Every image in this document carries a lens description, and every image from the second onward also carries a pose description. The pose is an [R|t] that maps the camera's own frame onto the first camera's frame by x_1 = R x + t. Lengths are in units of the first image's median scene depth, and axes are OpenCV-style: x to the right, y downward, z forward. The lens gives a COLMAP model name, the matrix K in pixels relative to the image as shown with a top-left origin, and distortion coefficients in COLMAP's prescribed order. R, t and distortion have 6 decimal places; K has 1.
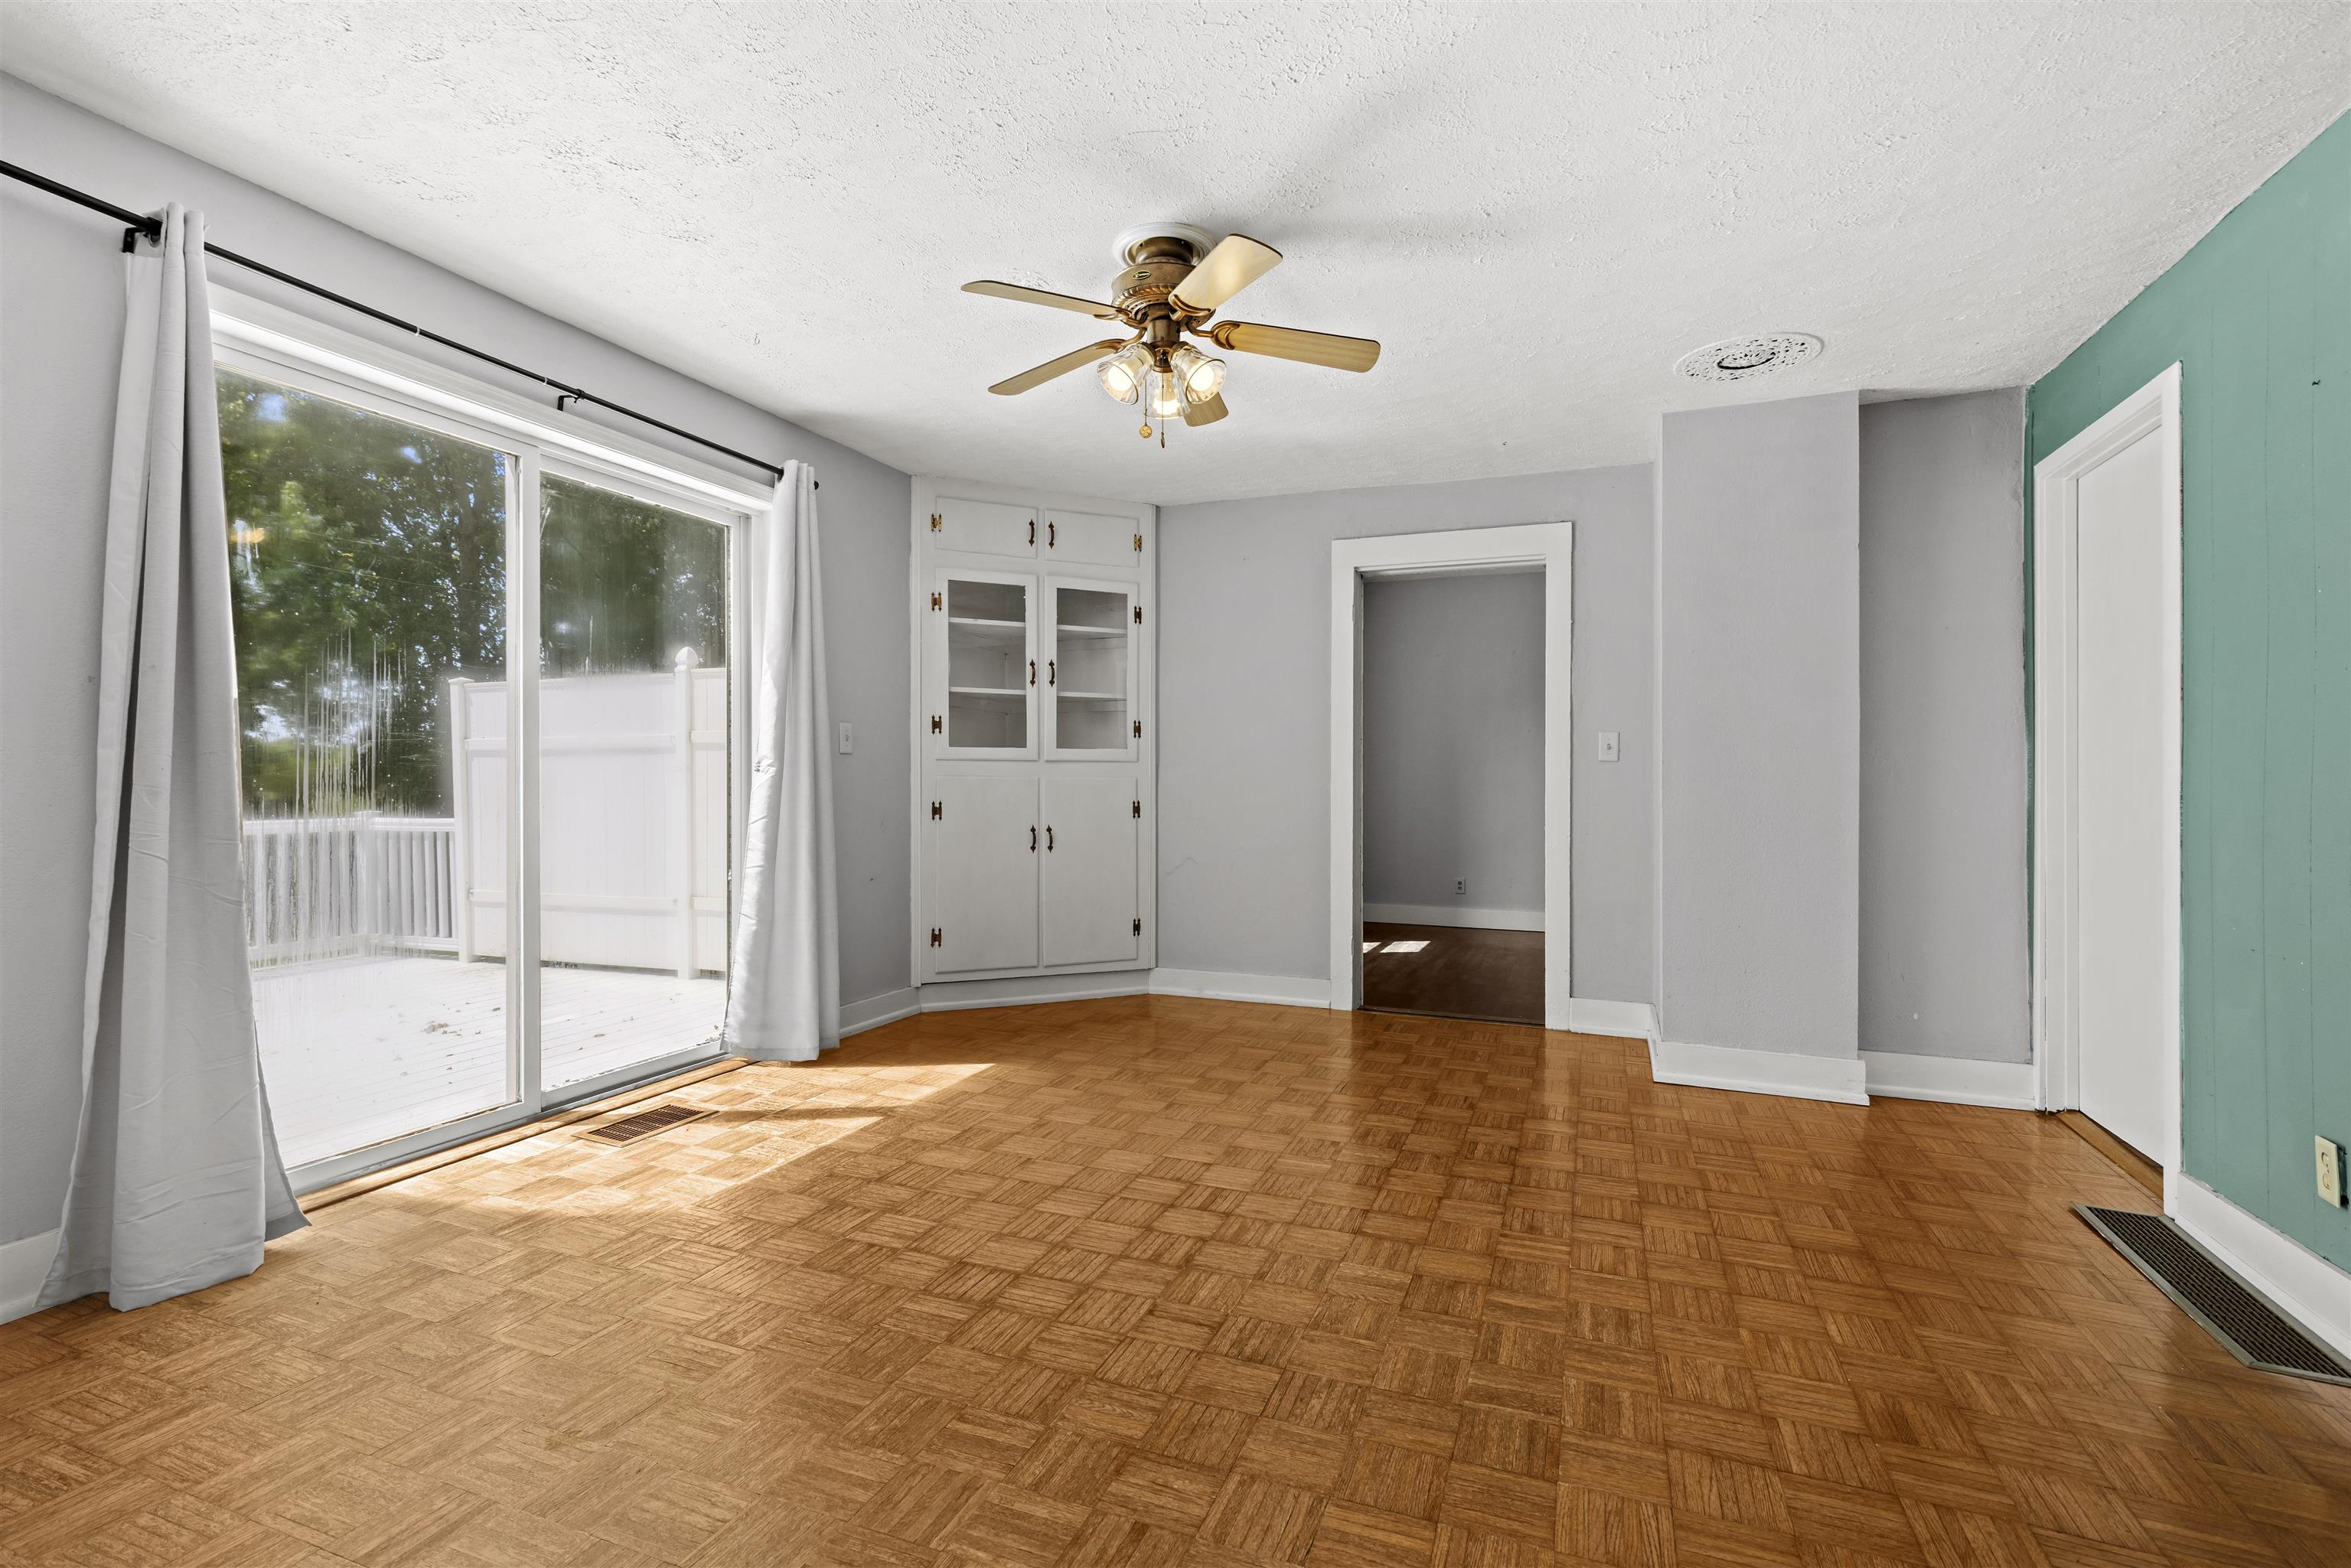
lens RADIAL K [[1061.0, 0, 1173.4], [0, 1061.0, 781.2], [0, 0, 1]] dist [0.013566, -0.000773]
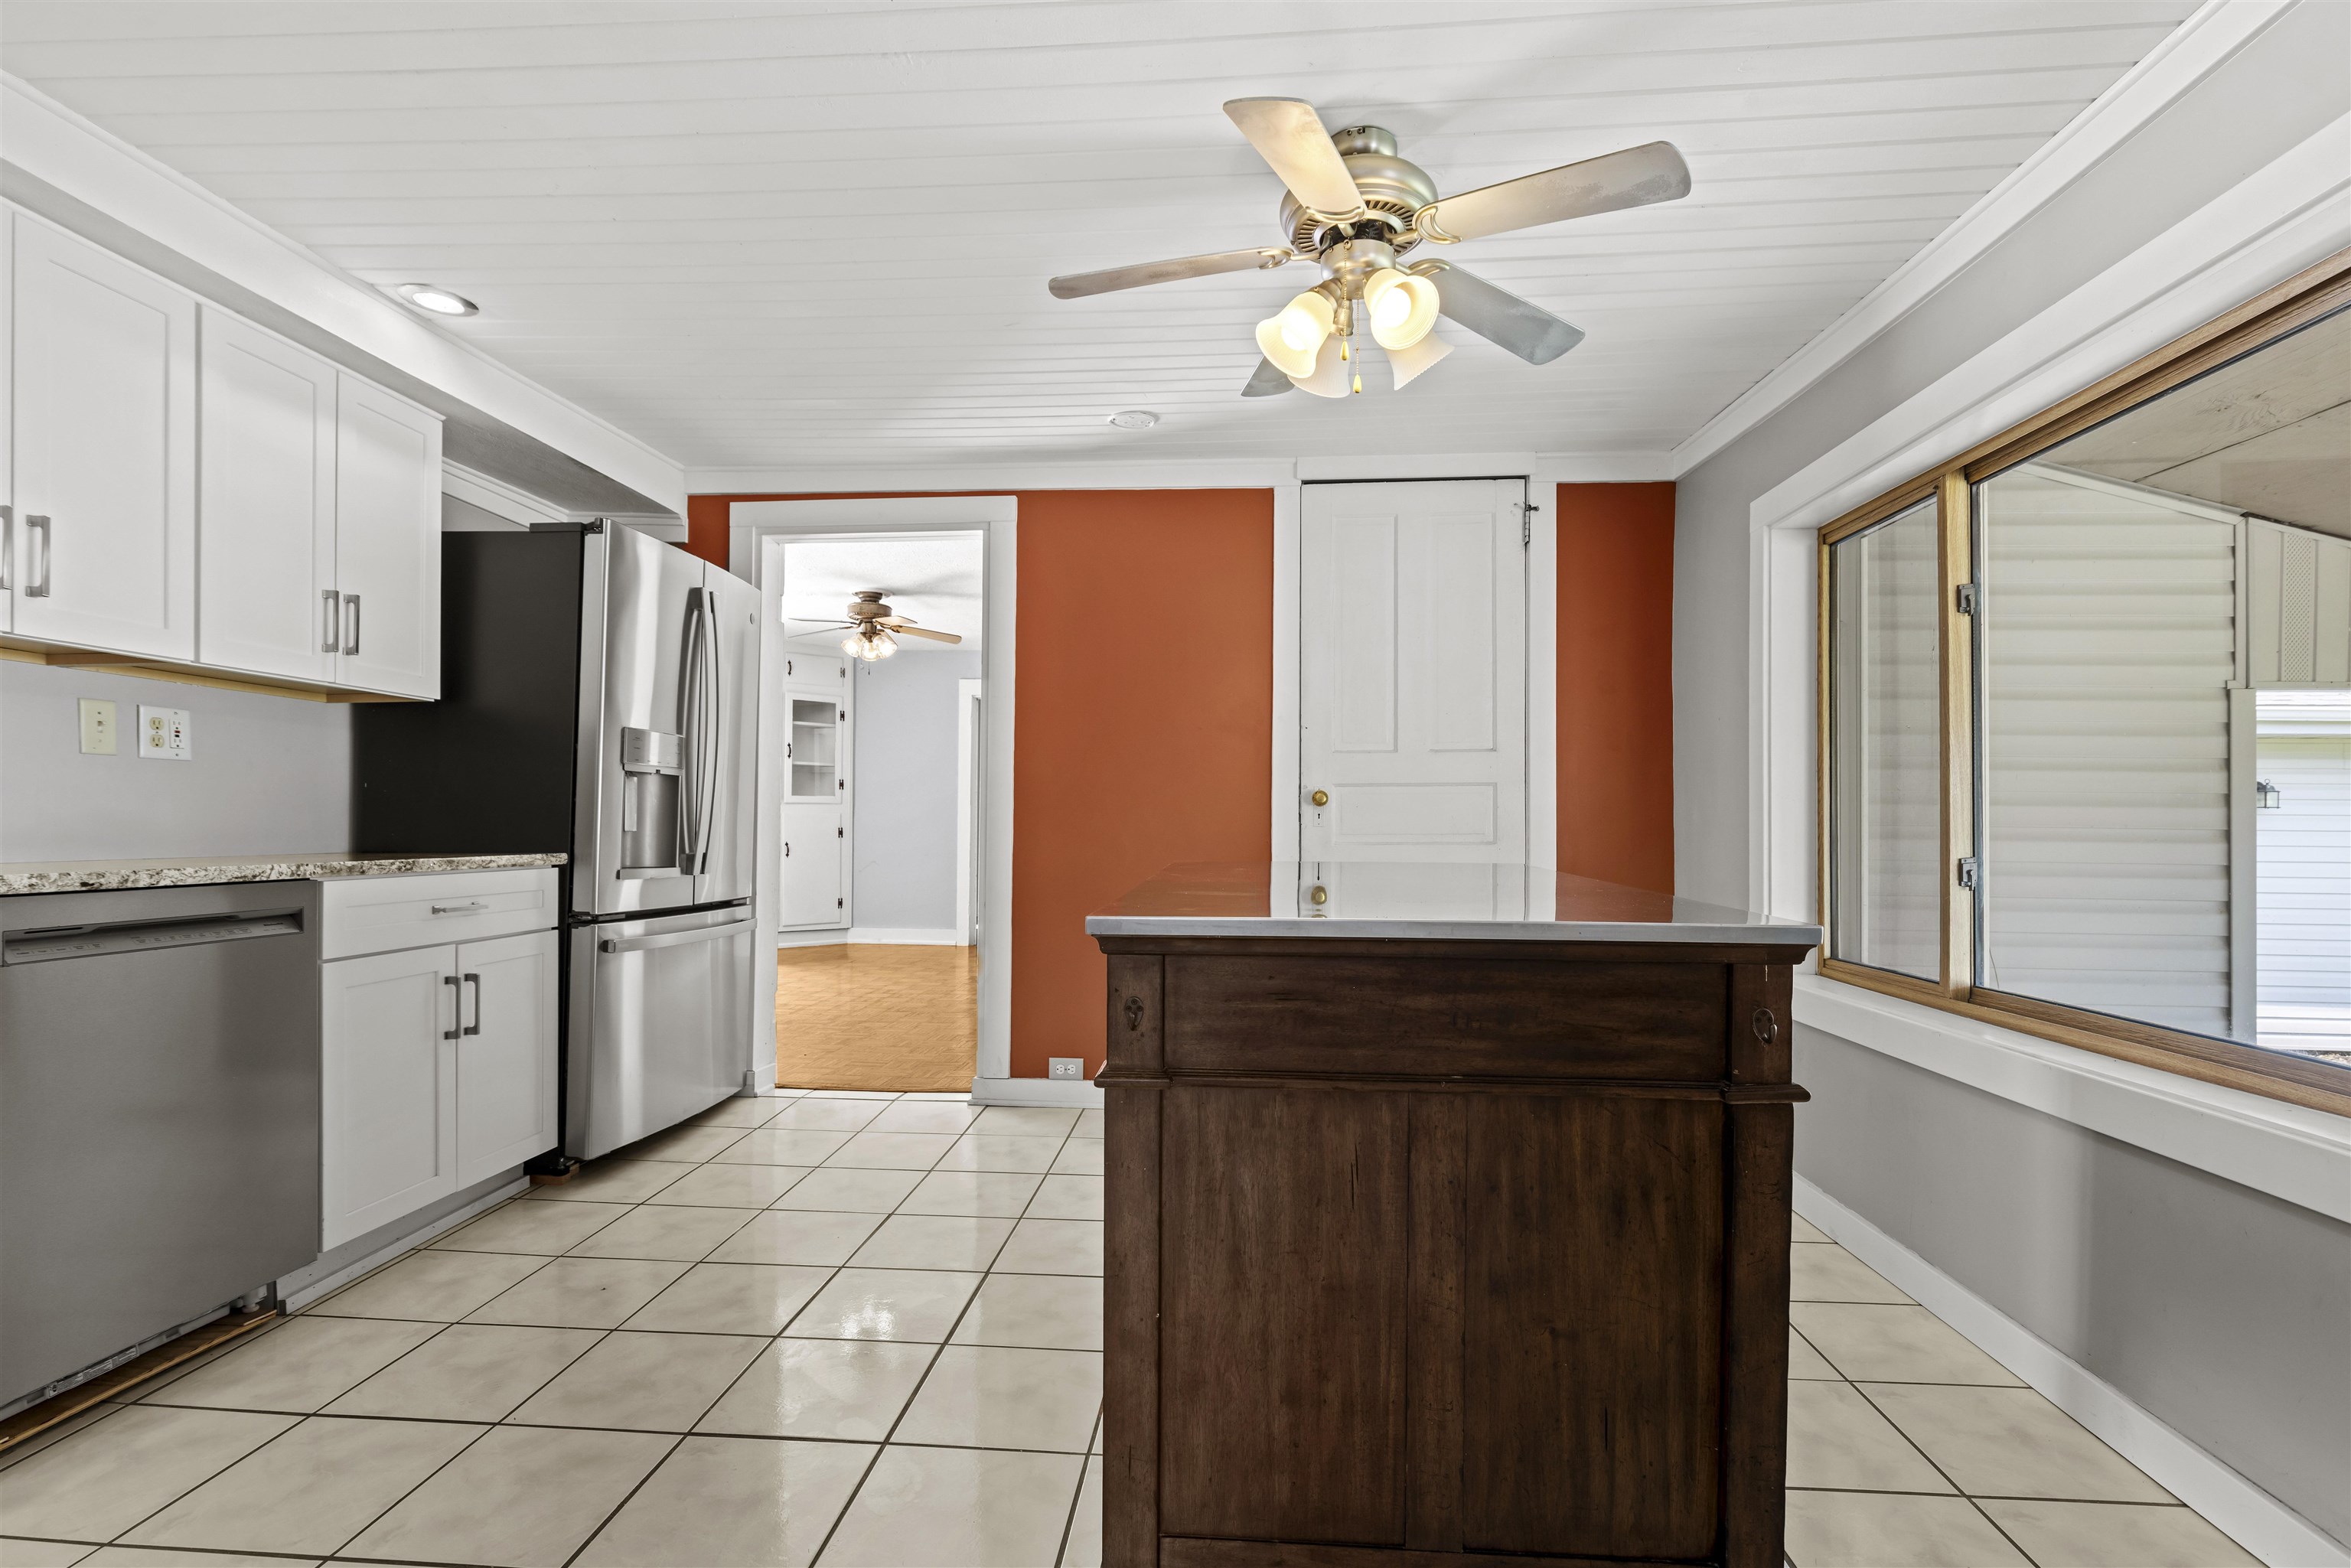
lens RADIAL K [[1125.4, 0, 1178.6], [0, 1125.4, 808.6], [0, 0, 1]] dist [0.000528, 0.000004]
pose [[0.957609, 0.008507, 0.287945, -0.035708], [-0.003934, 0.999857, -0.016456, 0.016037], [-0.288044, 0.014626, 0.957505, -0.845203]]
